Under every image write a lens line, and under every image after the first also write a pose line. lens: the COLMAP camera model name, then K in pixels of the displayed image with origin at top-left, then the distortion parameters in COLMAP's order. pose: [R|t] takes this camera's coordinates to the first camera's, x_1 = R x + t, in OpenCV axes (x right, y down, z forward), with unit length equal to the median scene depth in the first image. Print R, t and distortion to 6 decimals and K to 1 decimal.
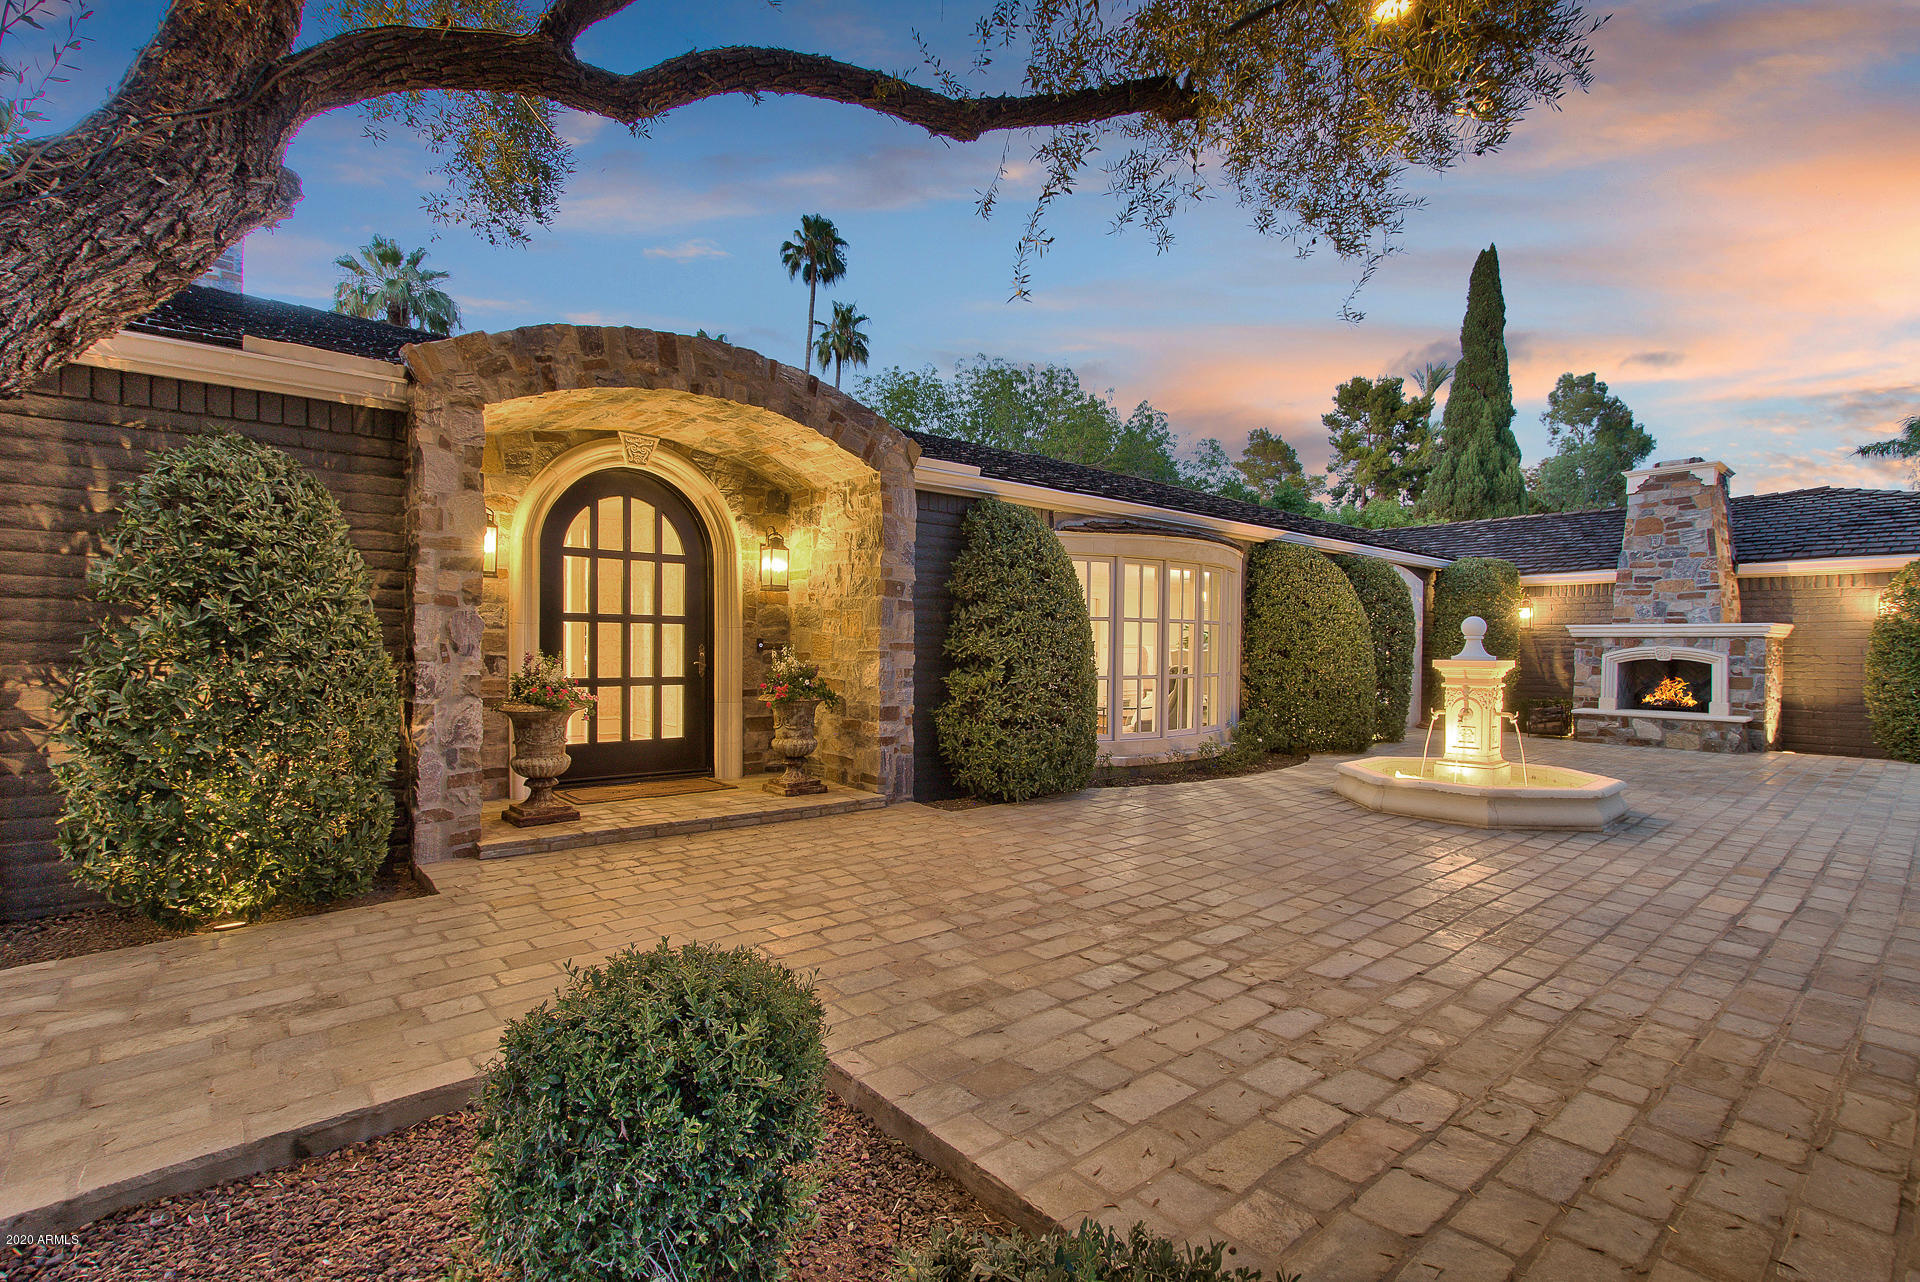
lens RADIAL K [[884.7, 0, 945.4], [0, 884.7, 663.6], [0, 0, 1]] dist [-0.022929, 0.009140]
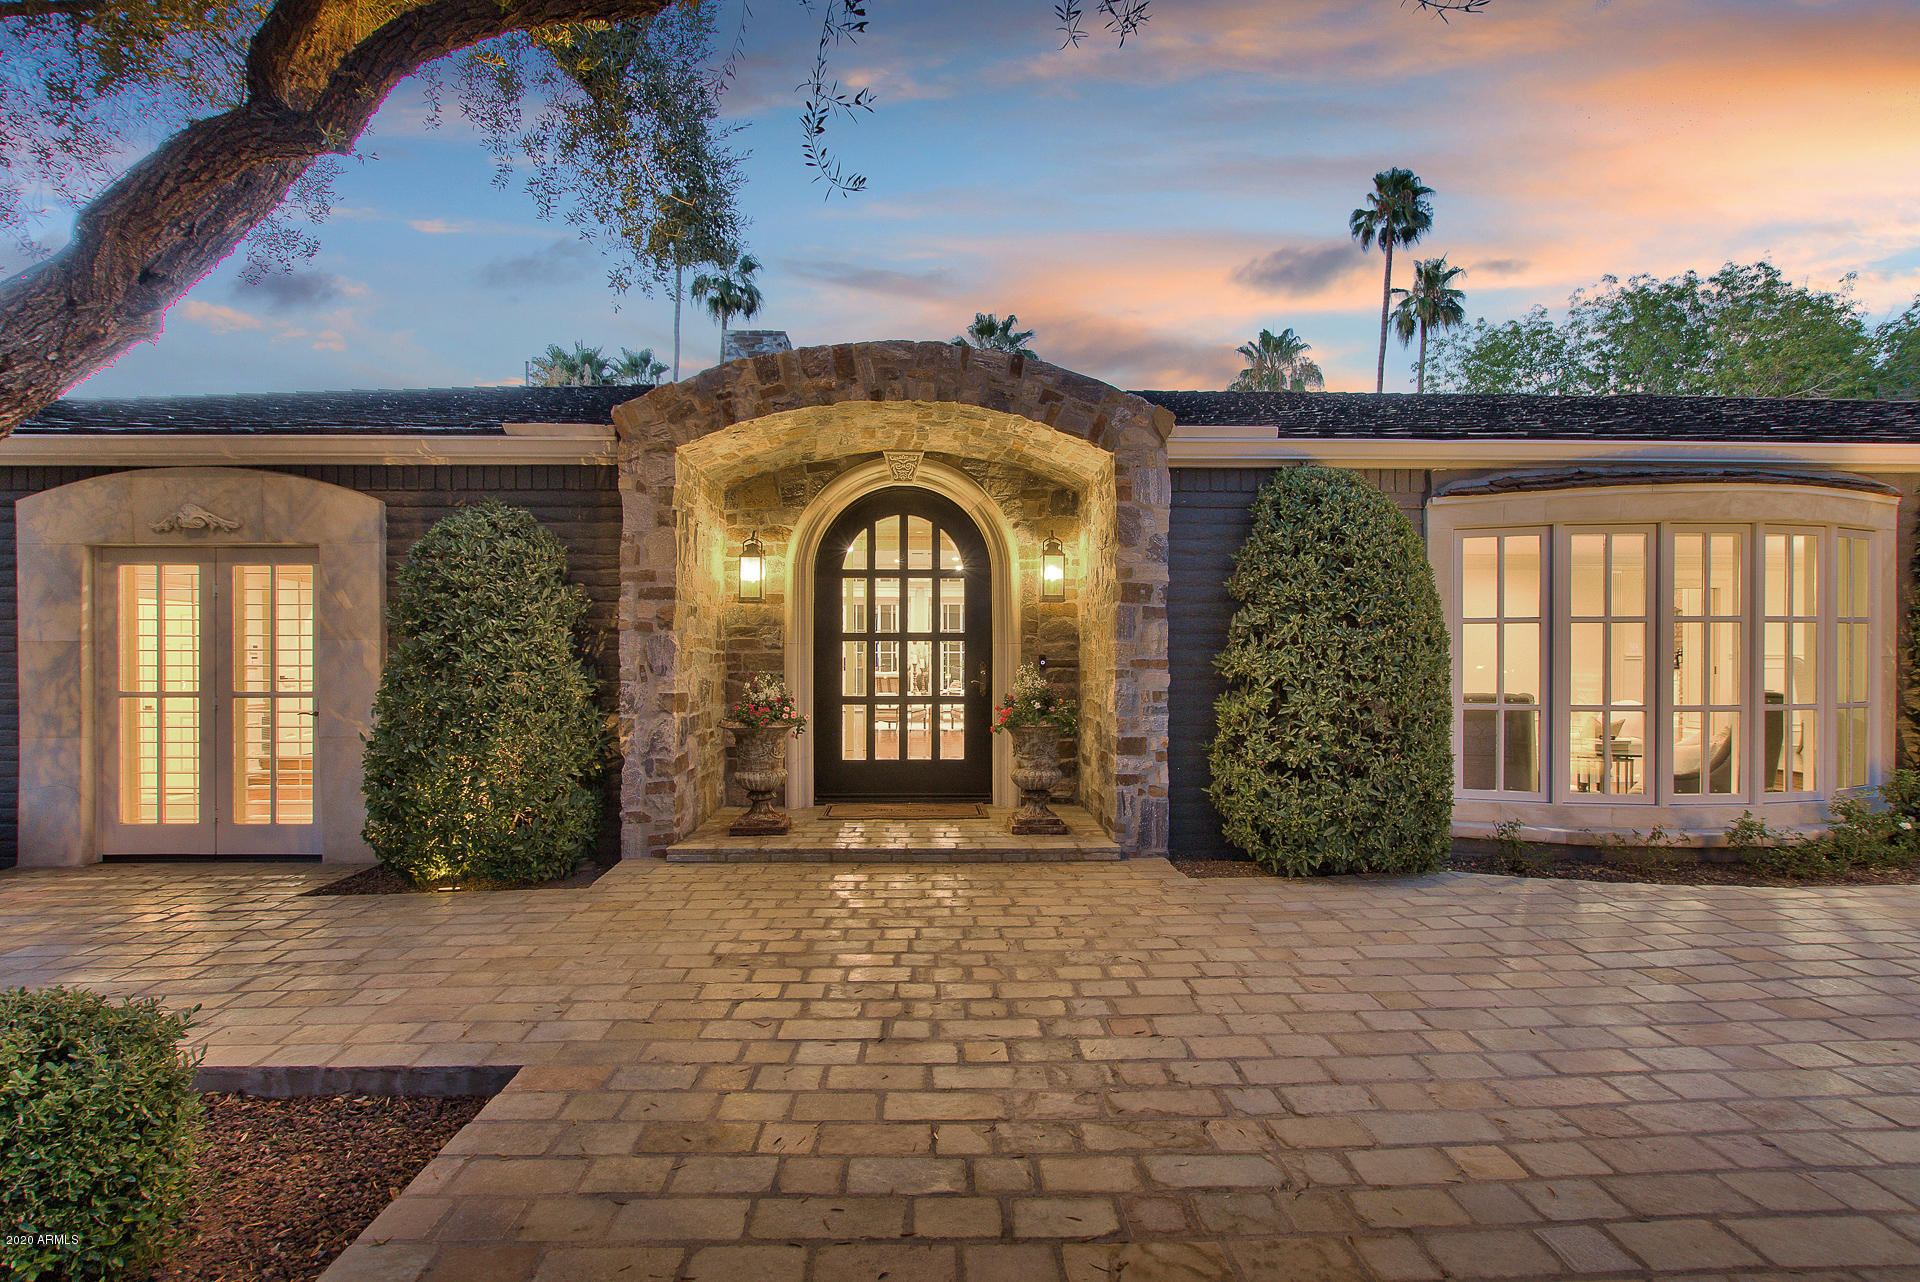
lens RADIAL K [[884.7, 0, 945.4], [0, 884.7, 663.6], [0, 0, 1]] dist [-0.022929, 0.009140]
pose [[0.781826, -0.004240, -0.623483, 0.311964], [-0.004502, 0.999912, -0.012445, -0.008763], [0.623481, 0.012537, 0.781738, 0.256133]]
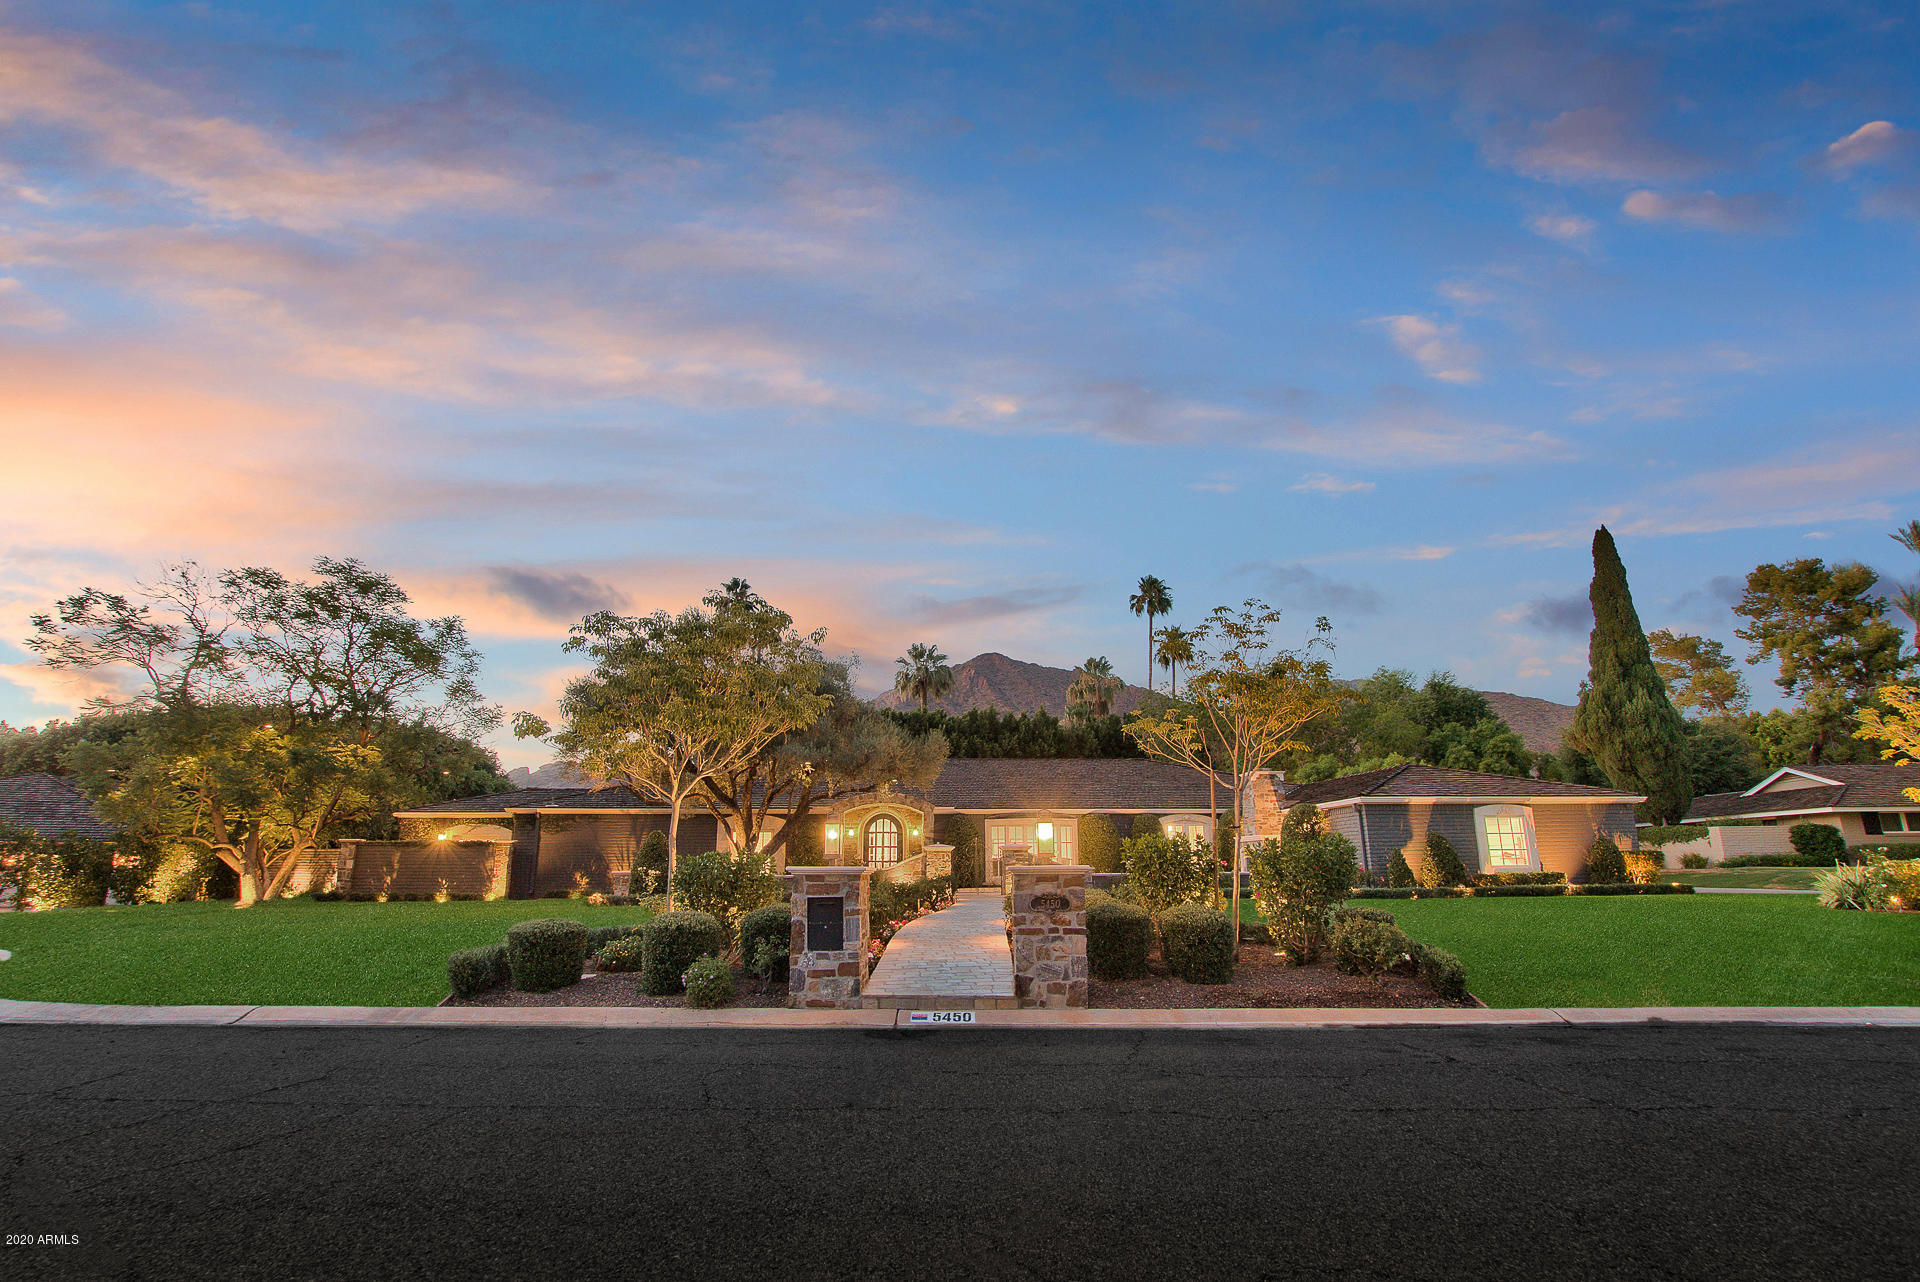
lens RADIAL K [[884.7, 0, 945.4], [0, 884.7, 663.6], [0, 0, 1]] dist [-0.022929, 0.009140]
pose [[0.817523, -0.145902, -0.557107, 2.602634], [0.003285, 0.968541, -0.248832, 0.169072], [0.575886, 0.201596, 0.792284, -2.625570]]
